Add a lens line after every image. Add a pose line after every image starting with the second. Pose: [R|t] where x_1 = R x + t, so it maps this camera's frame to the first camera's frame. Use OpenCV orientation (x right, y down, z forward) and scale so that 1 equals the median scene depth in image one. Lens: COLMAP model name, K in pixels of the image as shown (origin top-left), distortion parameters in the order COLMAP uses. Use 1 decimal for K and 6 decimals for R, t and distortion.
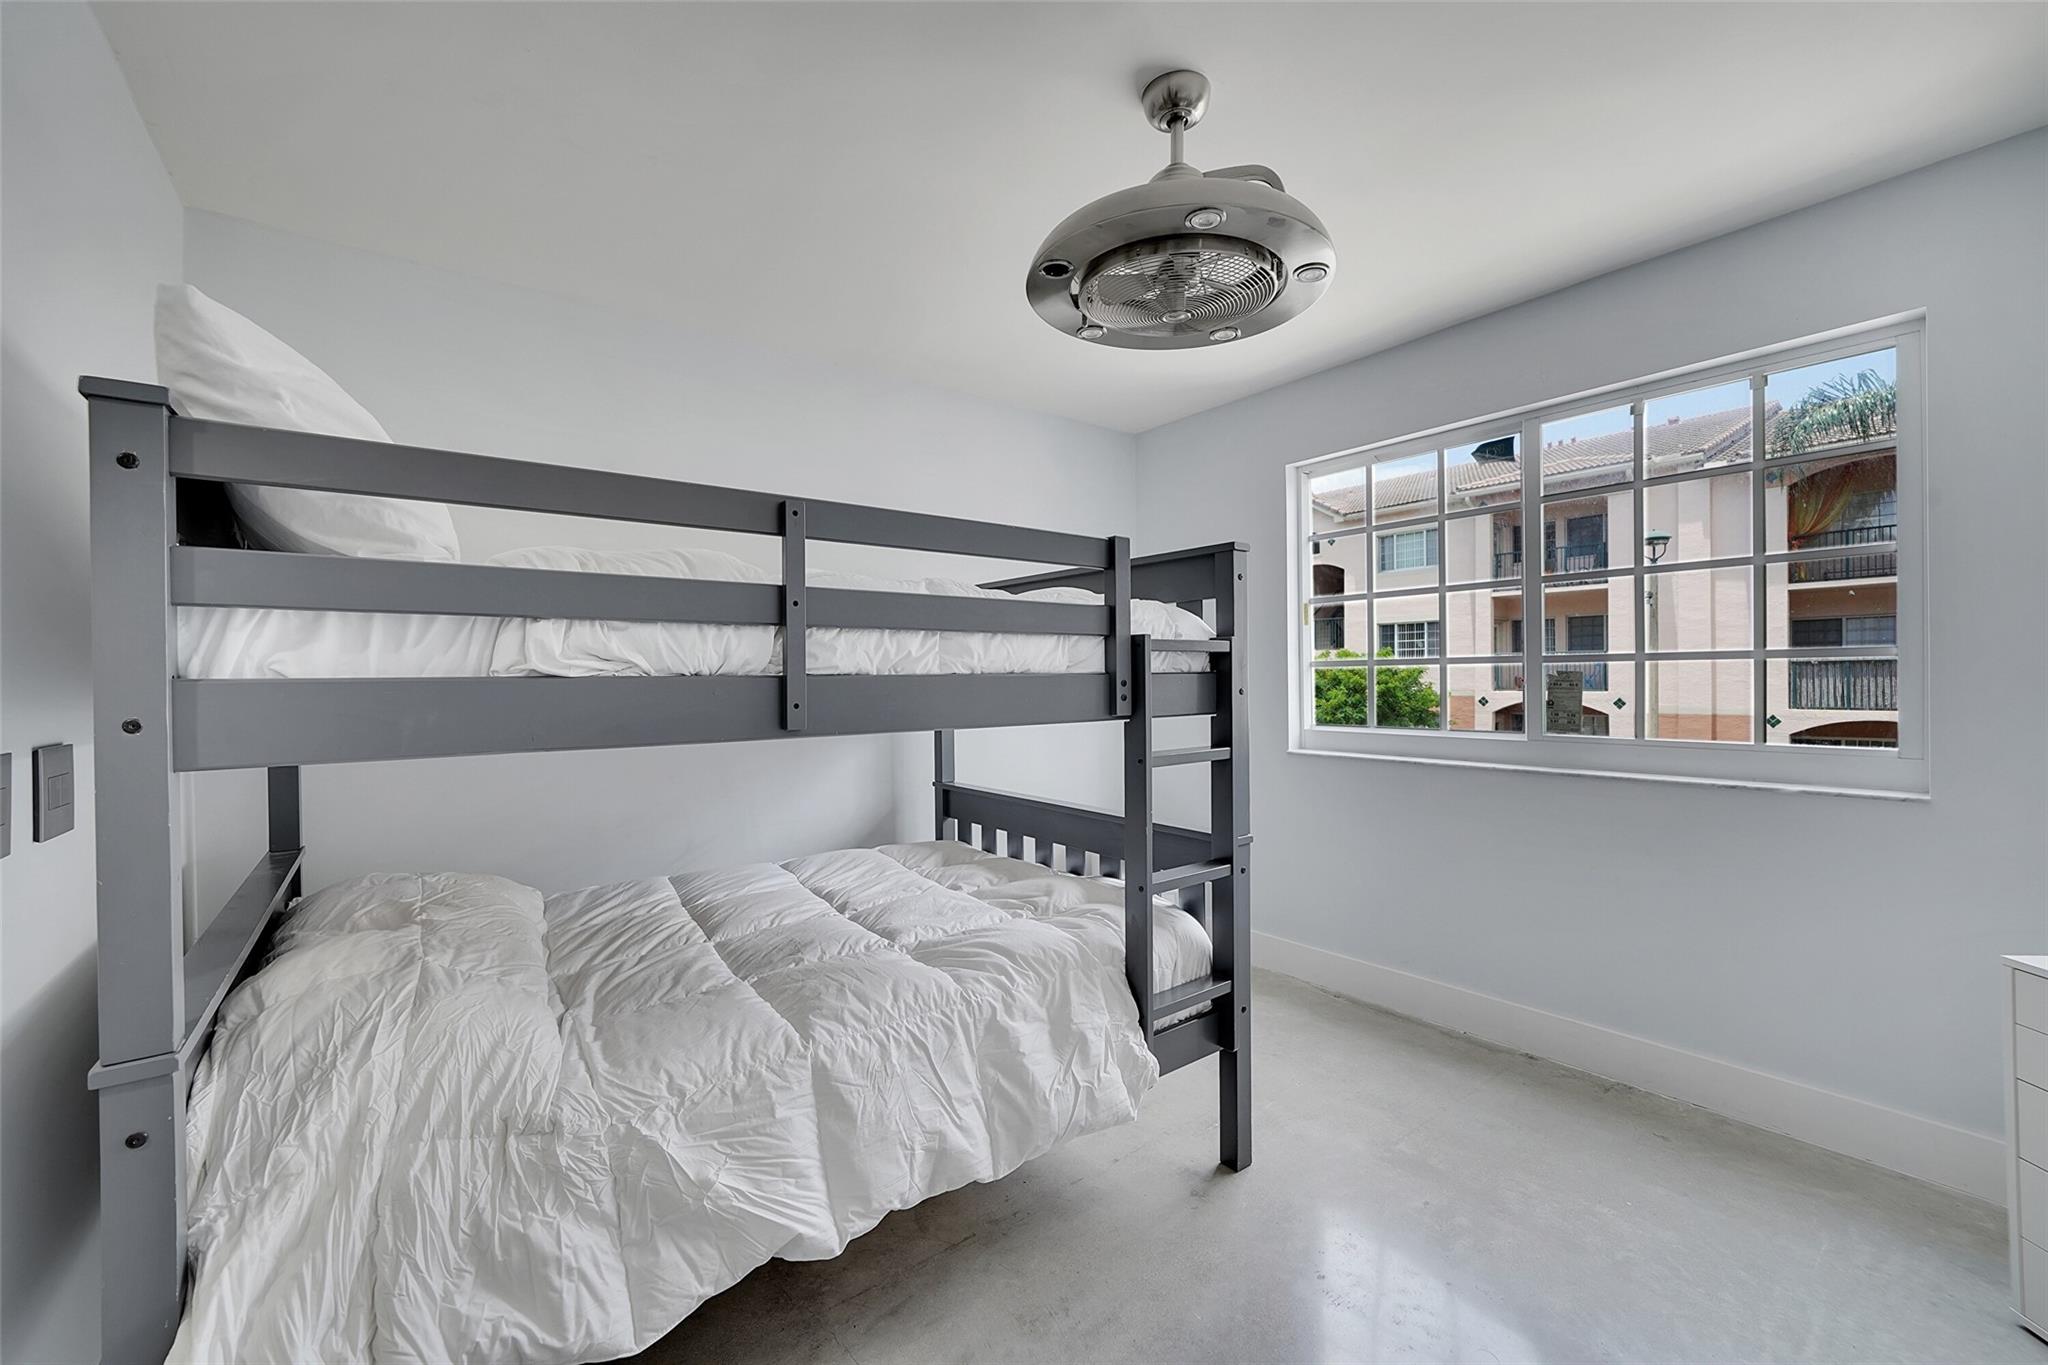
lens RADIAL K [[808.7, 0, 1016.6], [0, 808.7, 686.4], [0, 0, 1]] dist [-0.007538, 0.000118]
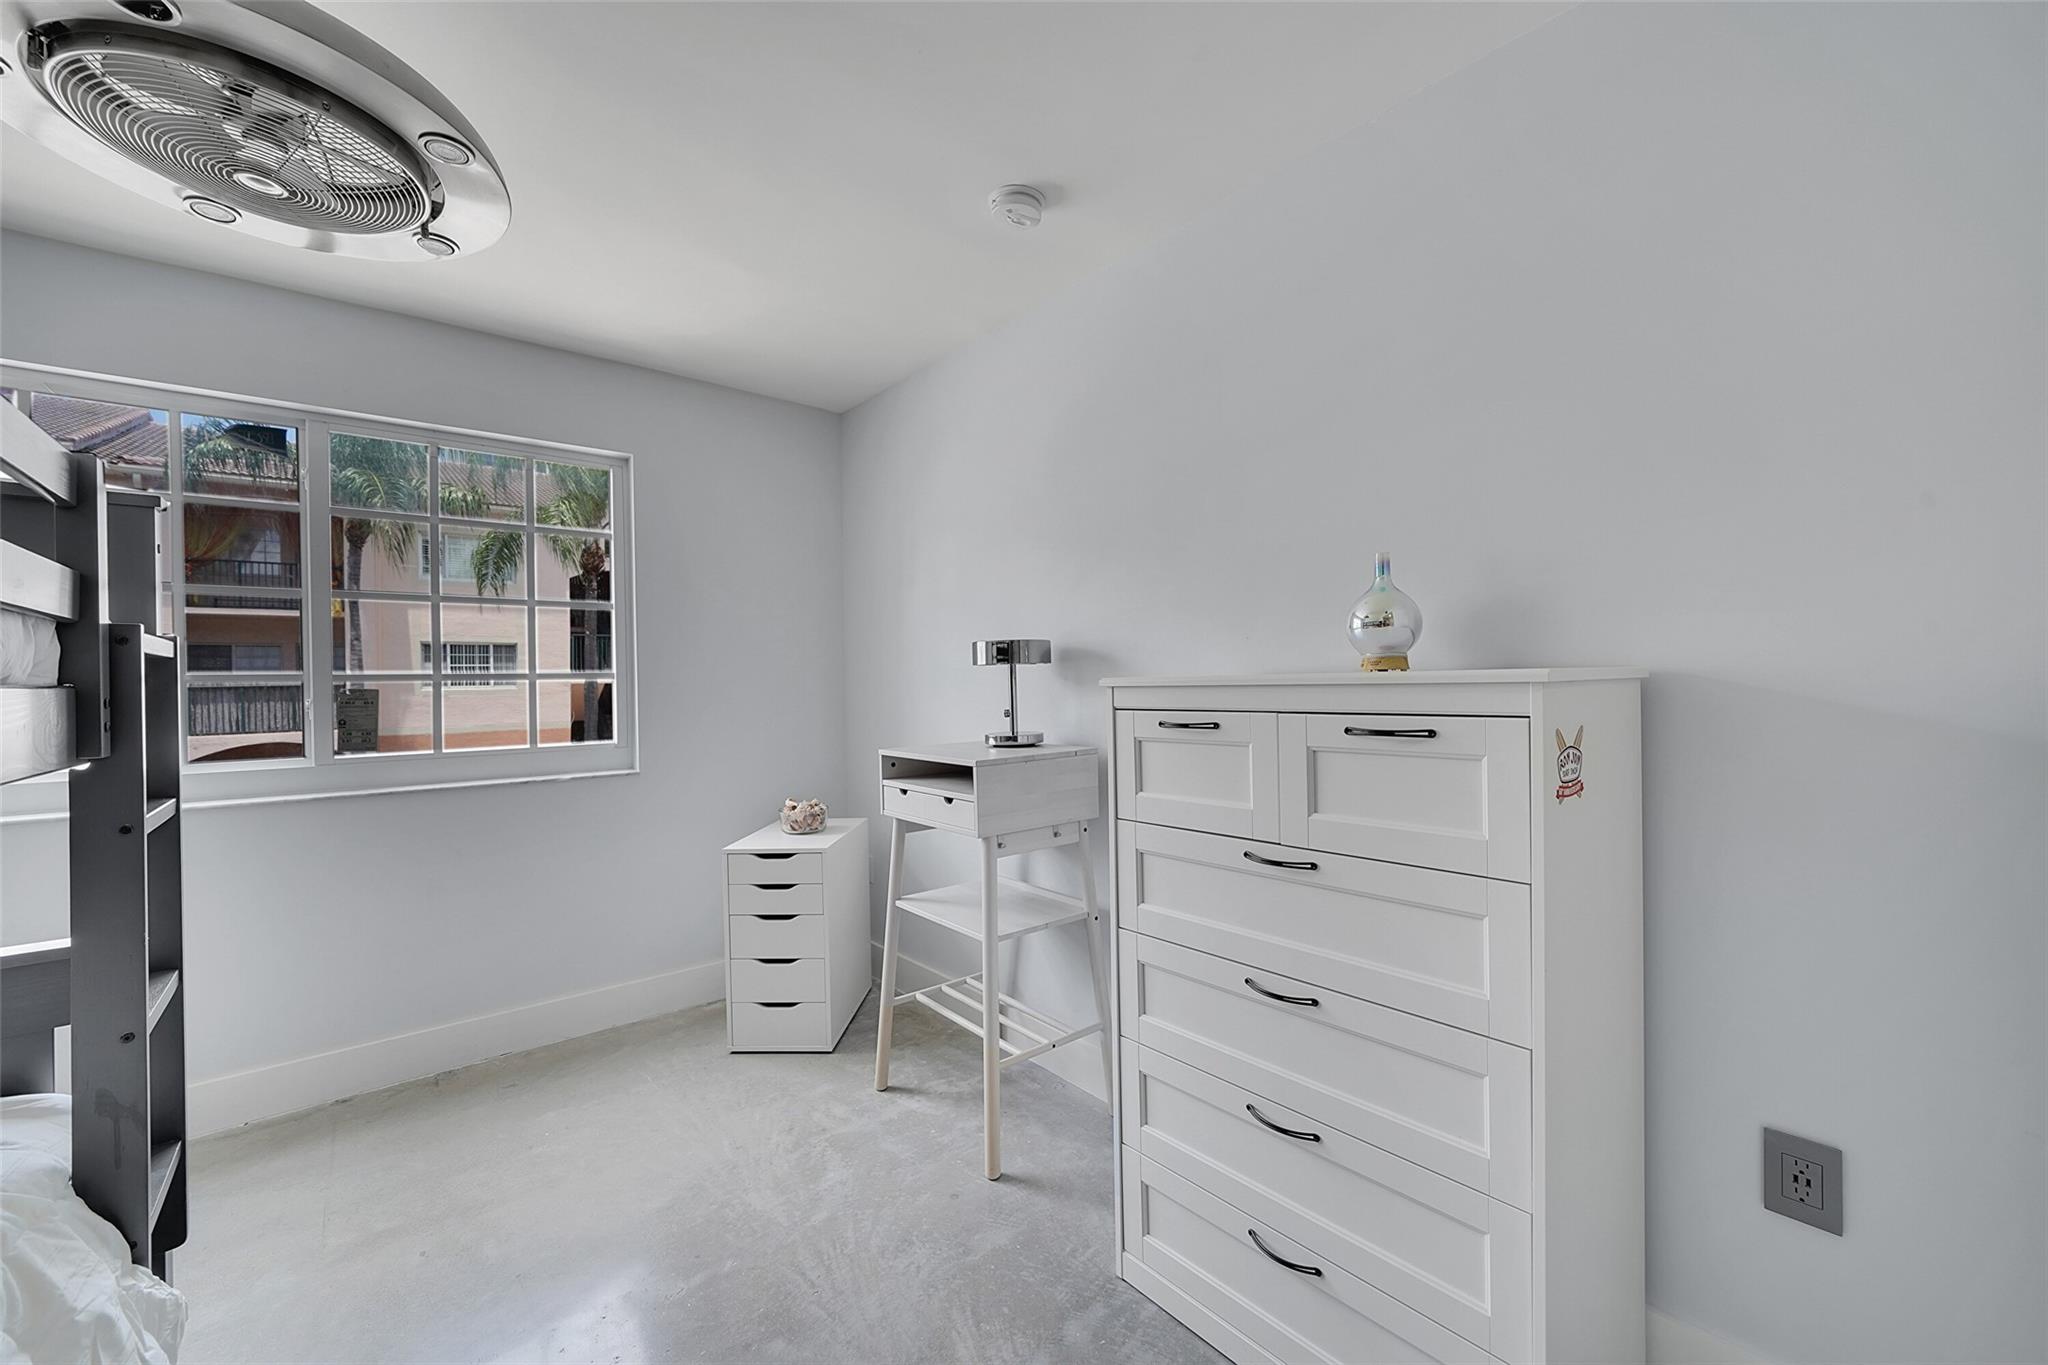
lens RADIAL K [[808.7, 0, 1023.2], [0, 808.7, 684.2], [0, 0, 1]] dist [-0.007538, 0.000118]
pose [[-0.049276, 0.010753, 0.998727, -0.361228], [0.025895, 0.999620, -0.009485, 0.005019], [-0.998449, 0.025394, -0.049535, 0.258781]]
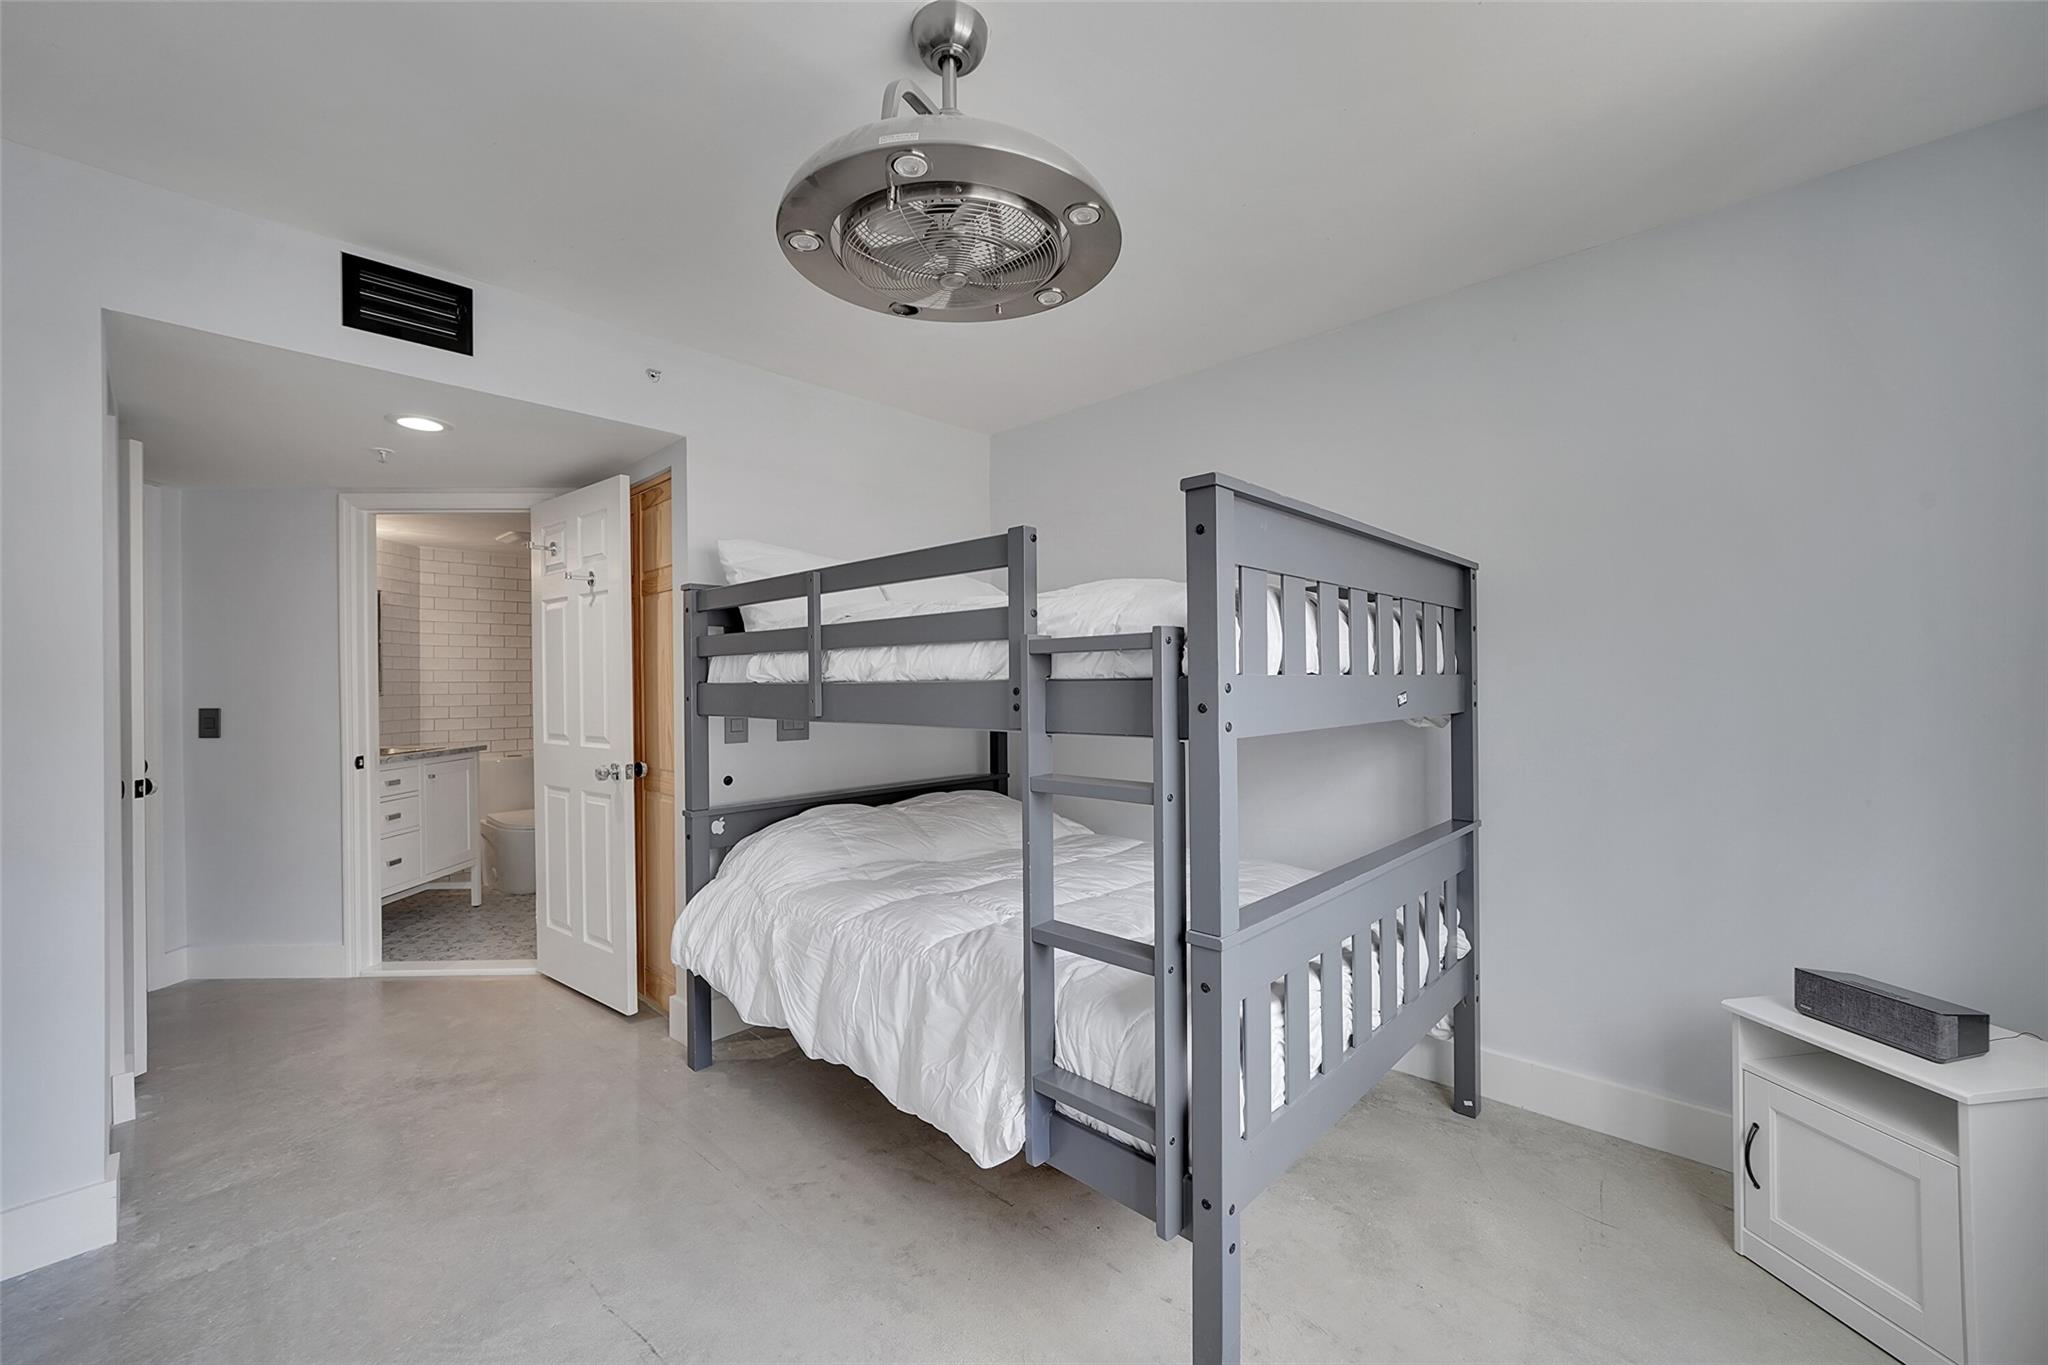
lens RADIAL K [[808.7, 0, 1021.3], [0, 808.7, 683.5], [0, 0, 1]] dist [-0.007538, 0.000118]
pose [[0.157402, 0.015900, -0.987407, 0.742885], [-0.000737, 0.999872, 0.015983, -0.019998], [0.987534, -0.001788, 0.157394, 0.632296]]
